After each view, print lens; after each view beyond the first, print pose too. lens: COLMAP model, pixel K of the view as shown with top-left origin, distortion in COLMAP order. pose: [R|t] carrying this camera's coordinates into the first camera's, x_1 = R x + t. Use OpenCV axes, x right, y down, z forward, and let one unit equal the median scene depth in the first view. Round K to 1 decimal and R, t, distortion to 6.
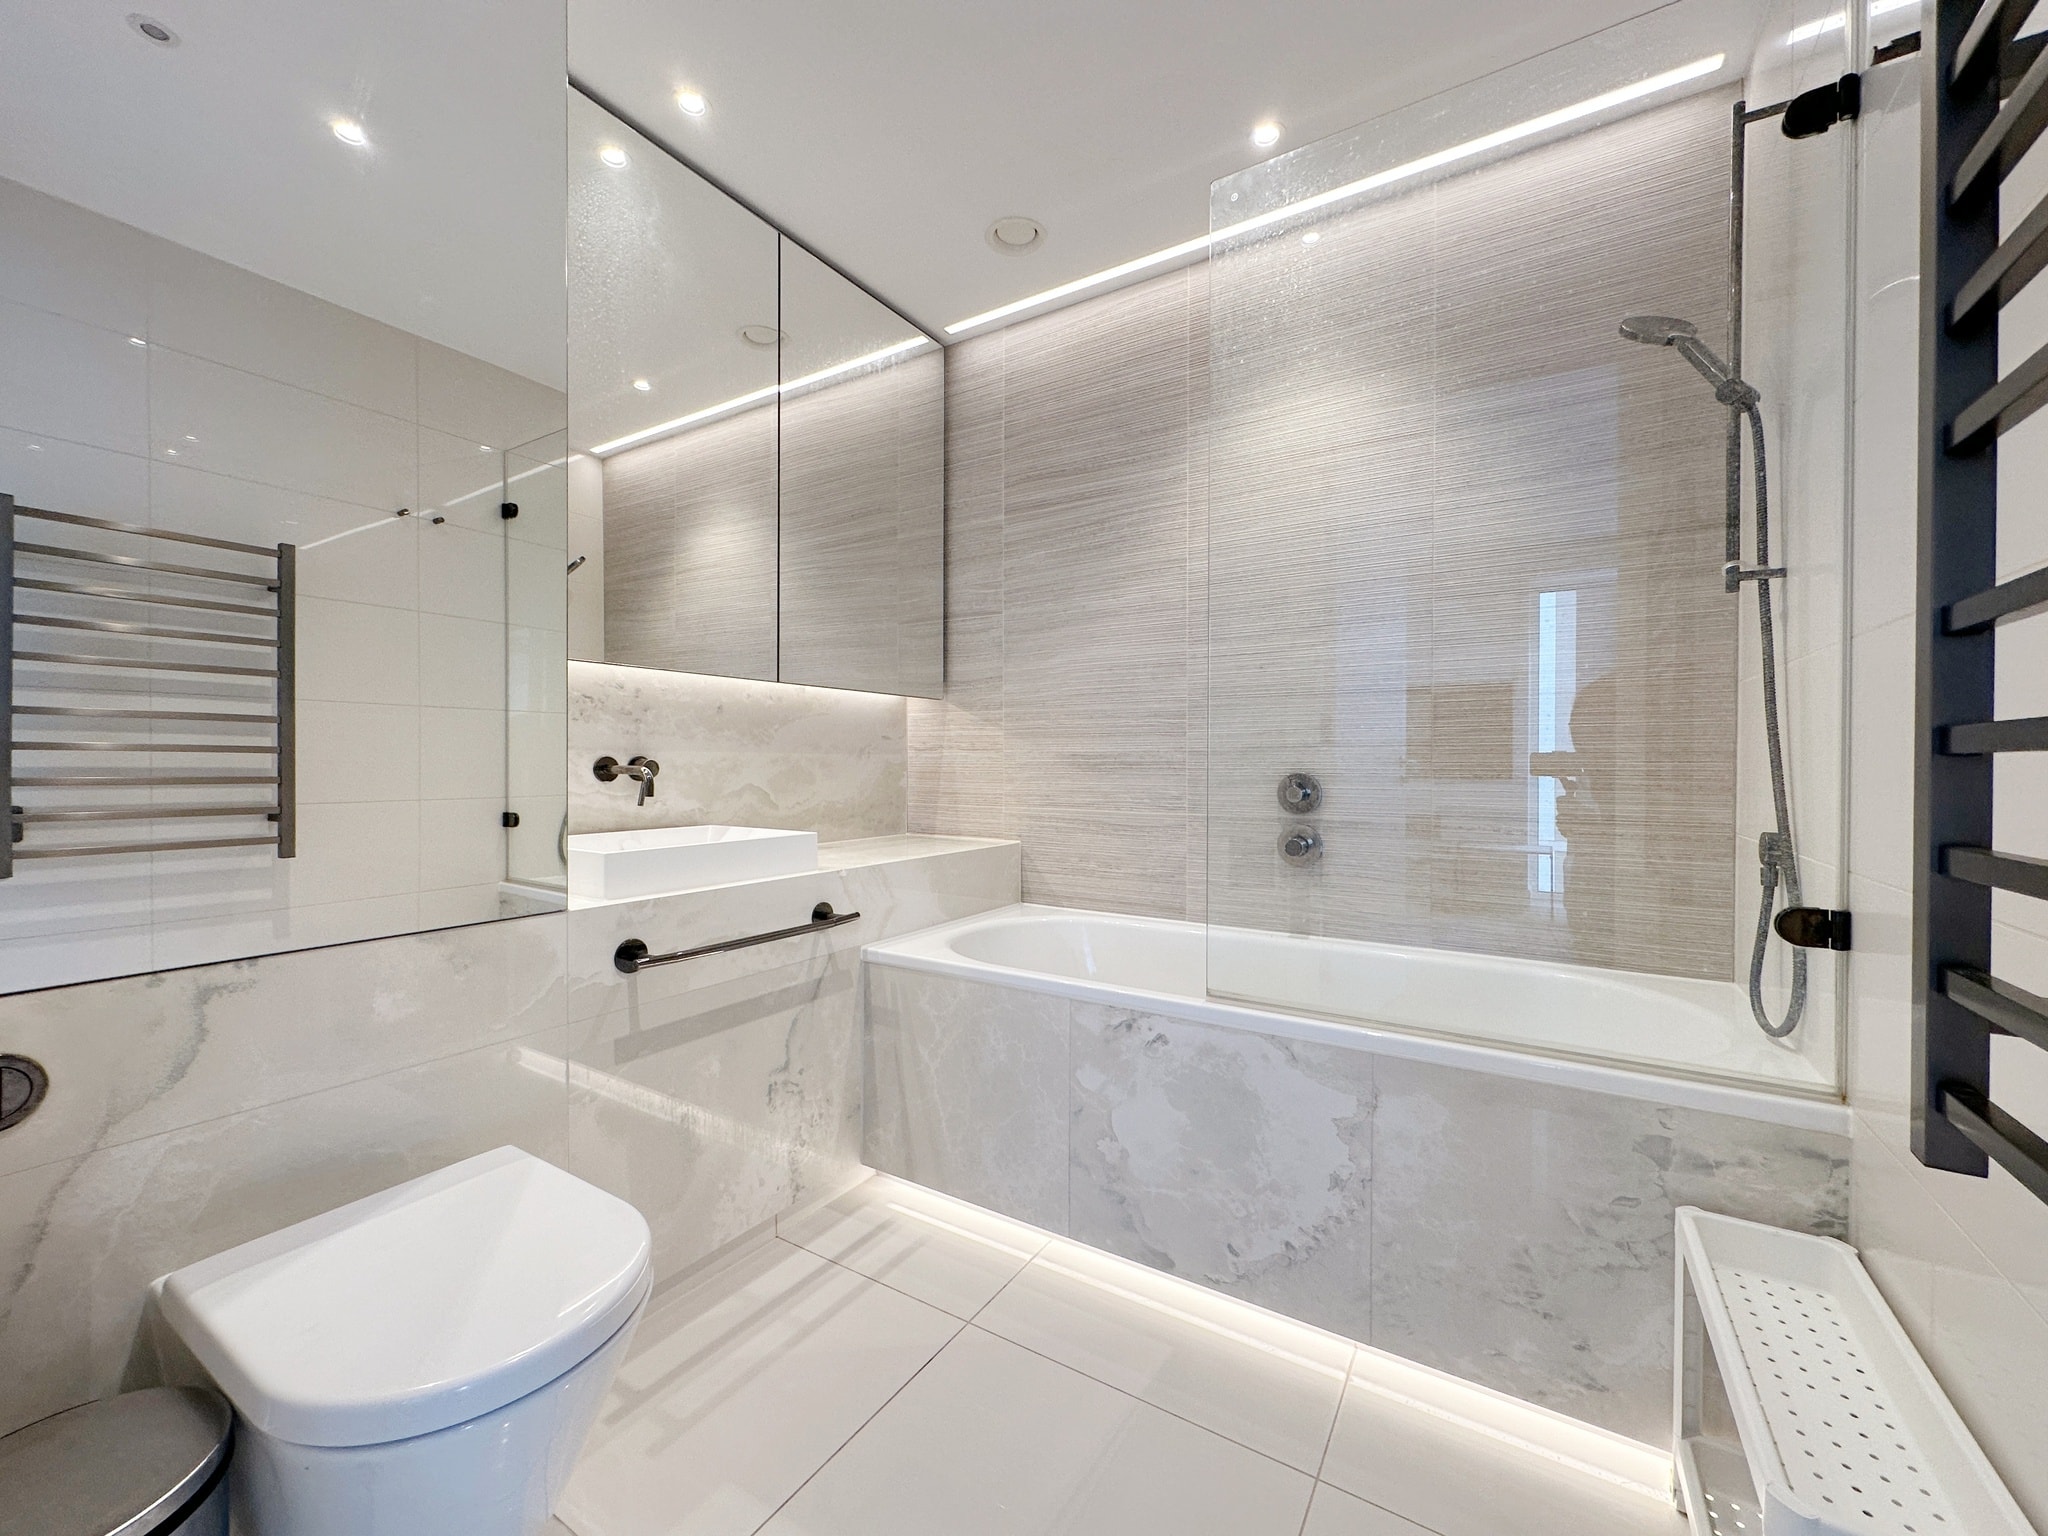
lens RADIAL K [[817.0, 0, 1019.2], [0, 817.0, 768.2], [0, 0, 1]] dist [-0.002355, 0.000417]
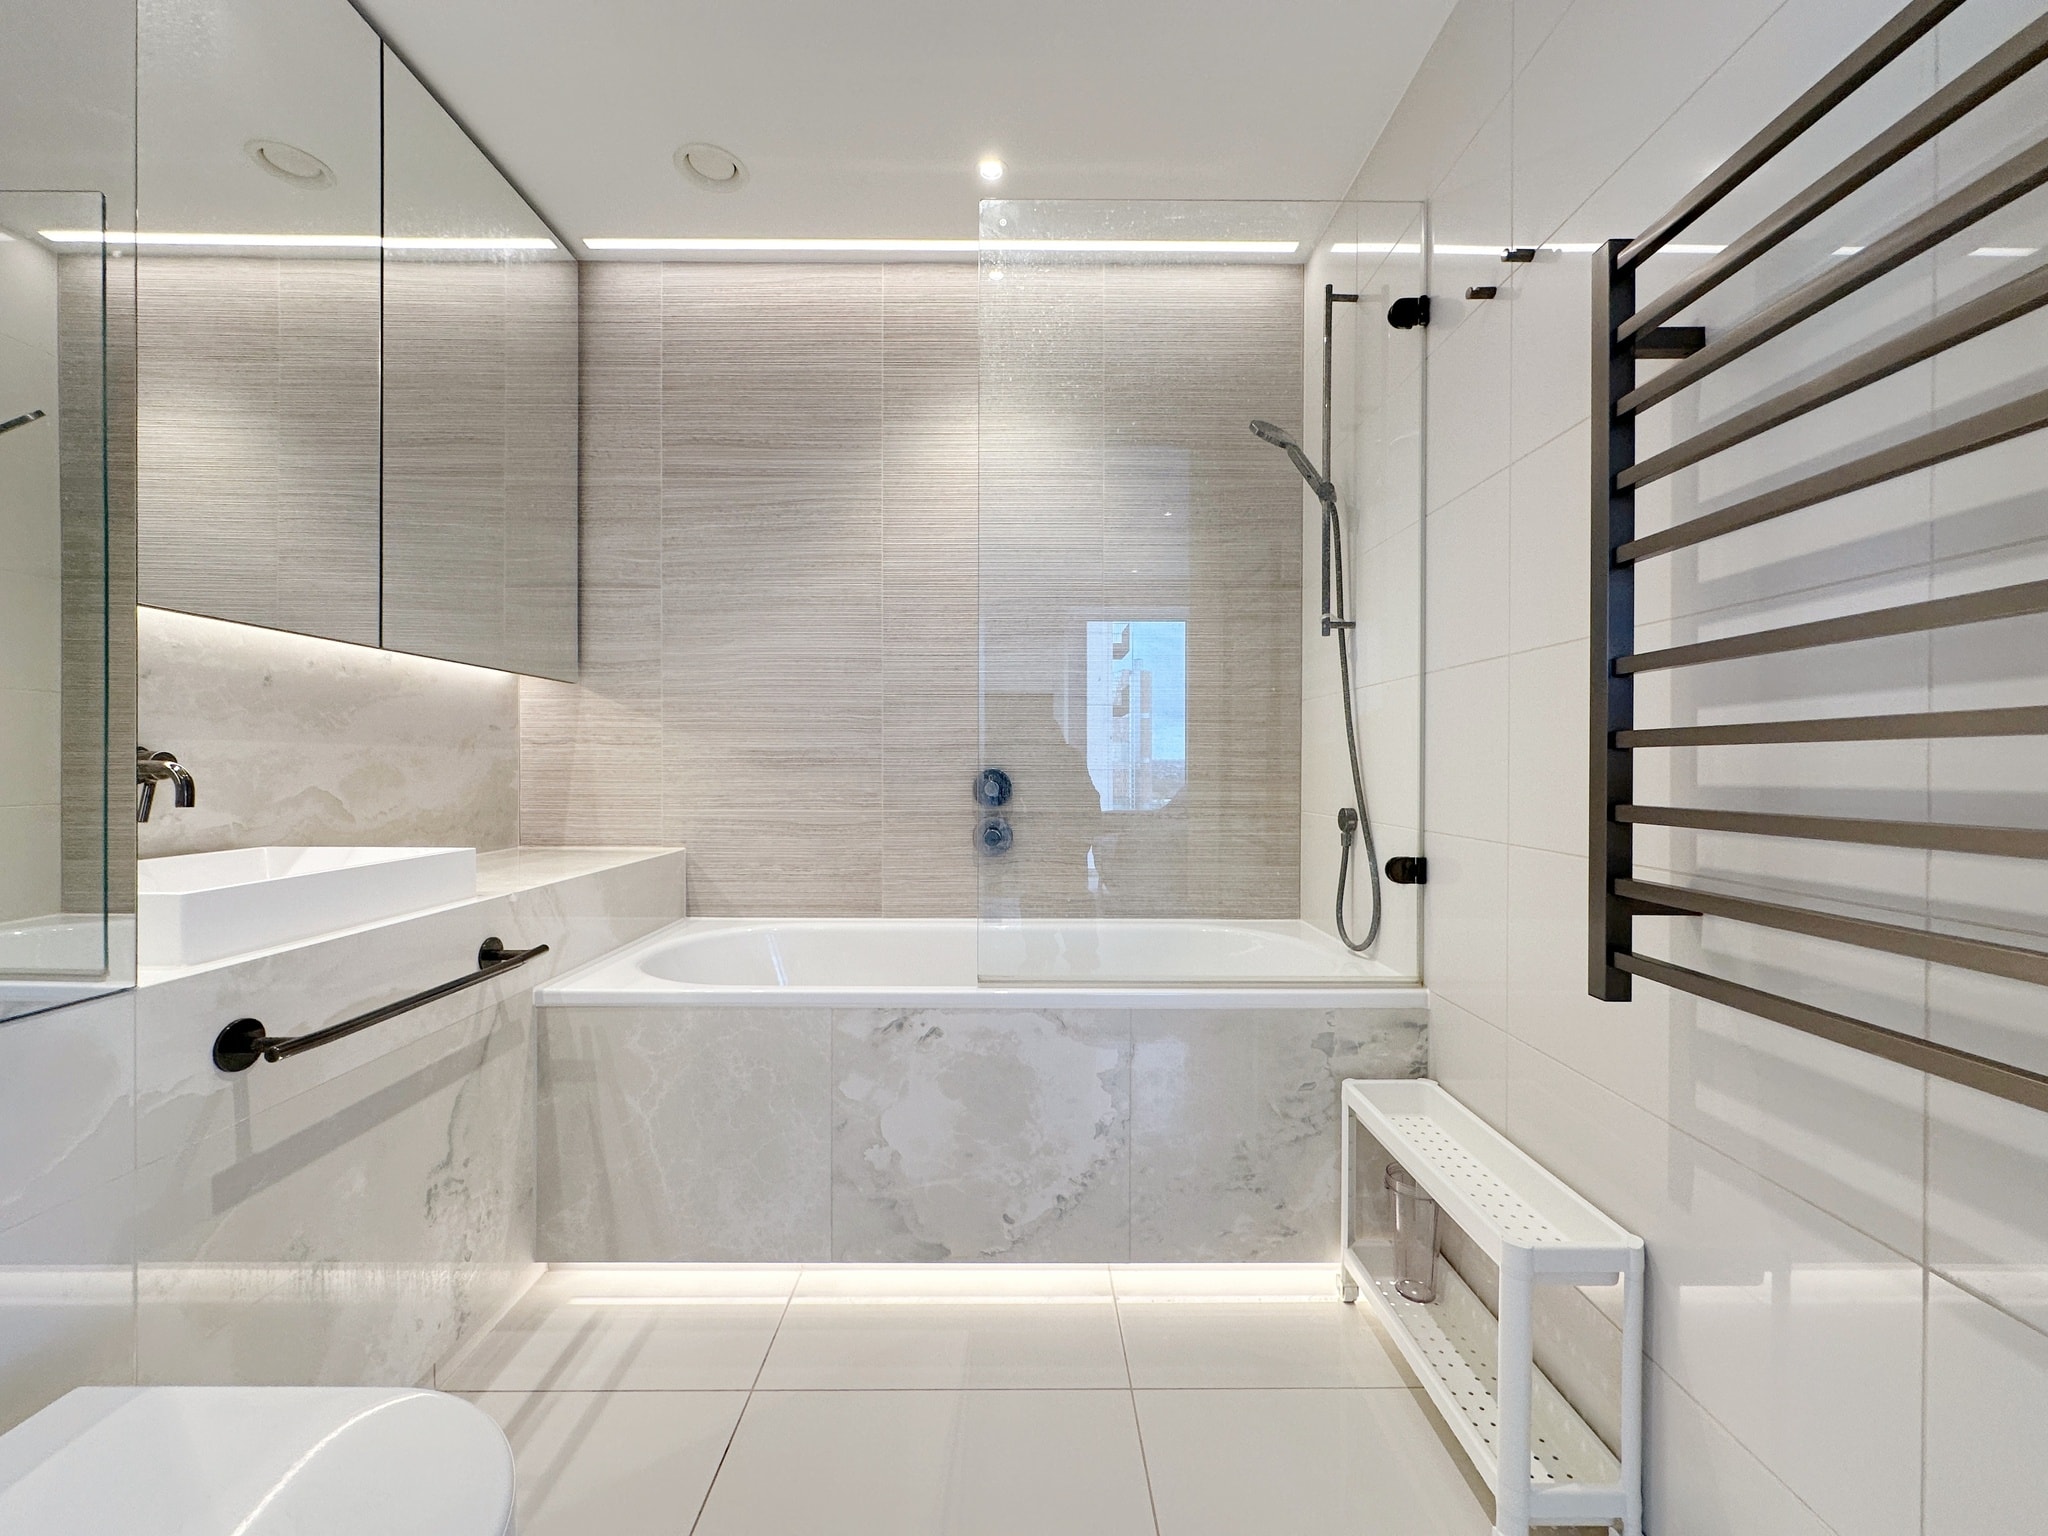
lens RADIAL K [[817.0, 0, 1022.0], [0, 817.0, 768.5], [0, 0, 1]] dist [-0.002355, 0.000417]
pose [[0.843519, -0.003750, 0.537086, -0.198594], [0.003797, 0.999992, 0.001019, 0.004429], [-0.537085, 0.001180, 0.843527, 0.067405]]
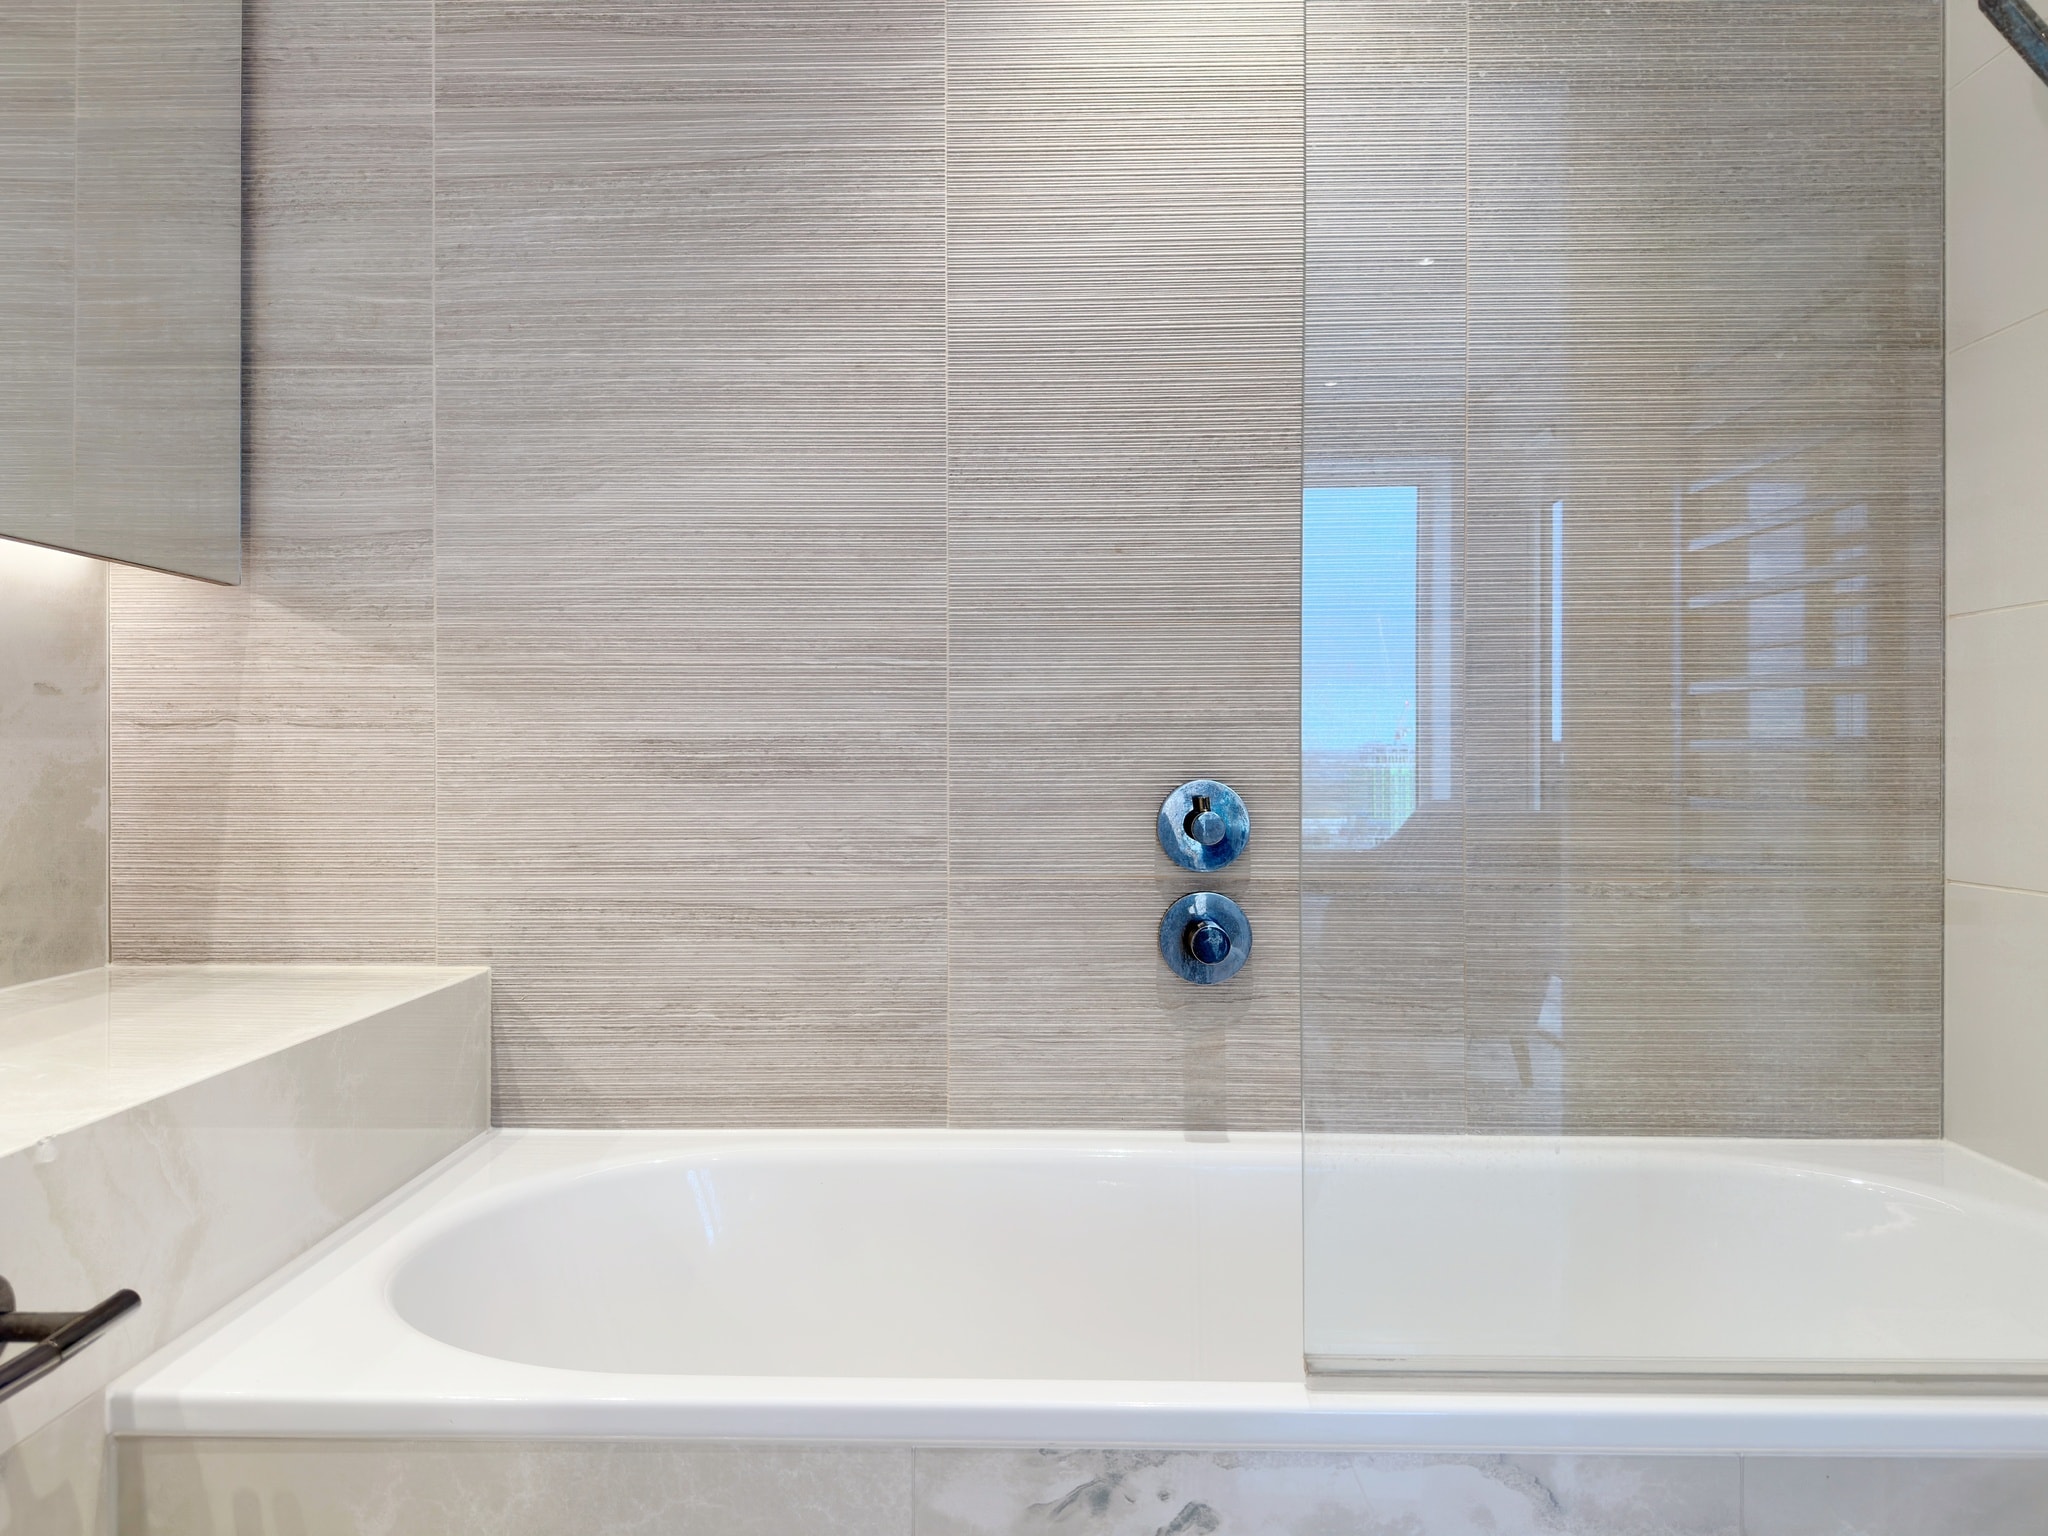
lens RADIAL K [[1438.8, 0, 1016.3], [0, 1438.8, 762.6], [0, 0, 1]] dist [0.046573, -0.062898]
pose [[0.855598, -0.004562, 0.517621, -0.165626], [0.006427, 0.999978, -0.001810, -0.003876], [-0.517601, 0.004875, 0.855608, 0.350867]]
